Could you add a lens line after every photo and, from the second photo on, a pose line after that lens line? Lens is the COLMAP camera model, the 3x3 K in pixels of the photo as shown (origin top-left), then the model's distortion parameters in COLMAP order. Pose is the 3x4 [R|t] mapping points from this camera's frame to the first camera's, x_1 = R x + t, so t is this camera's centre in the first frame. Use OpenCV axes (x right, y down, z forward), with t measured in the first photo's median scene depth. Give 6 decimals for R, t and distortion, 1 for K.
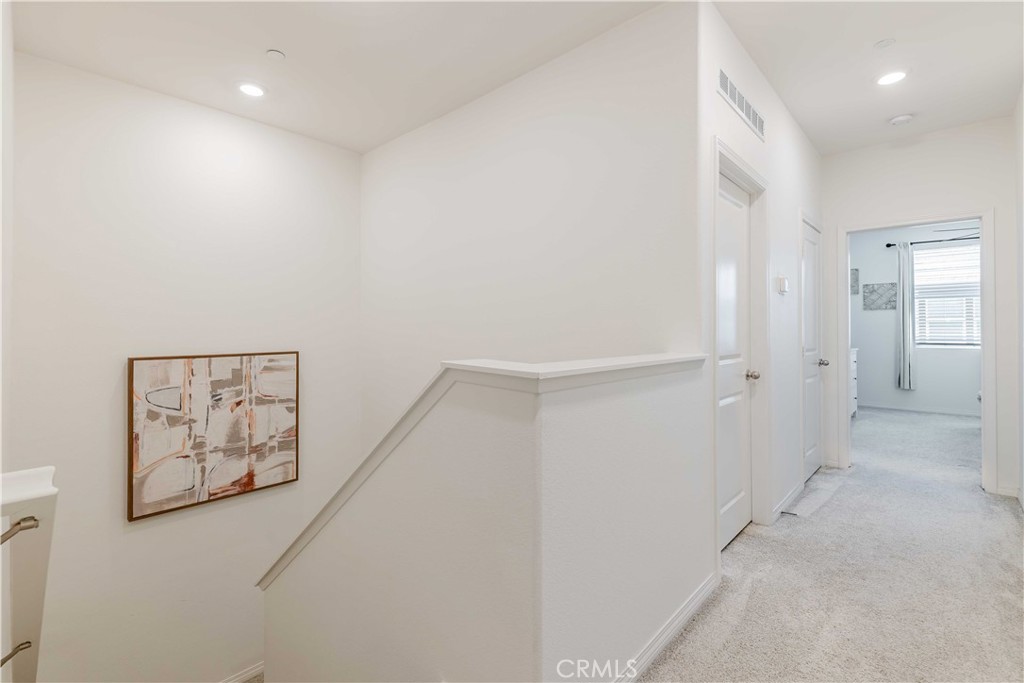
lens RADIAL K [[447.2, 0, 512.0], [0, 447.2, 341.5], [0, 0, 1]] dist [-0.002994, -0.000731]
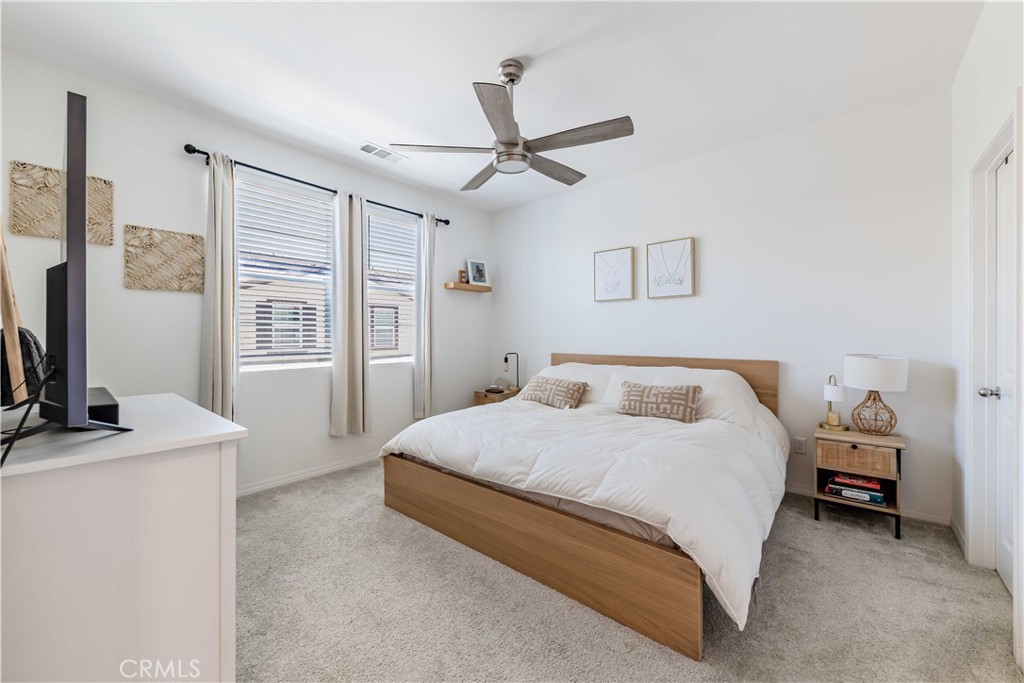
lens RADIAL K [[402.7, 0, 504.3], [0, 402.7, 341.2], [0, 0, 1]] dist [0.001000, -0.000609]
pose [[-0.025814, -0.002087, 0.999665, 0.417570], [0.017334, 0.999847, 0.002535, -0.016443], [-0.999516, 0.017394, -0.025774, 0.676992]]
